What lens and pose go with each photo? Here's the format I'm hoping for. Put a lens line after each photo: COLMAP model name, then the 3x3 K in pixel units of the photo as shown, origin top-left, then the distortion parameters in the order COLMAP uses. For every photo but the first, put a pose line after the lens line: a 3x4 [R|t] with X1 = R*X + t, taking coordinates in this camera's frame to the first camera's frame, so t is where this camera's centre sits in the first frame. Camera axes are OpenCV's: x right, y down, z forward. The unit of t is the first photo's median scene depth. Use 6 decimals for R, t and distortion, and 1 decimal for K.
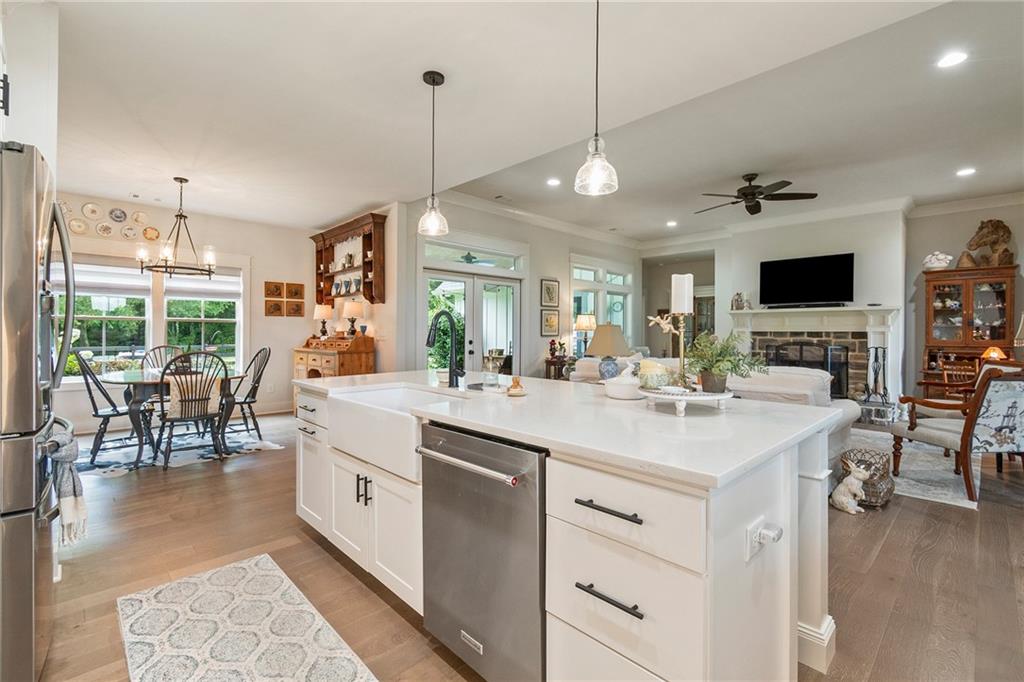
lens RADIAL K [[458.3, 0, 506.8], [0, 458.3, 336.1], [0, 0, 1]] dist [0.007734, -0.005097]
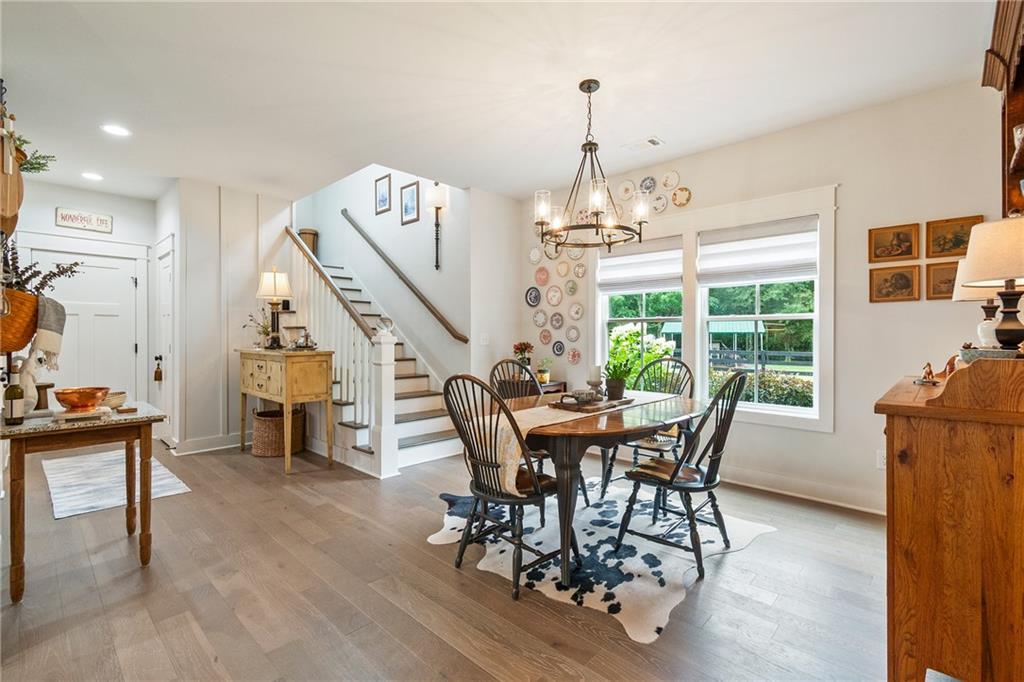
lens RADIAL K [[458.3, 0, 514.5], [0, 458.3, 339.5], [0, 0, 1]] dist [0.007734, -0.005097]
pose [[0.057886, -0.000697, -0.998323, -0.083916], [-0.007929, 0.999968, -0.001158, -0.003670], [0.998292, 0.007983, 0.057878, 0.629175]]
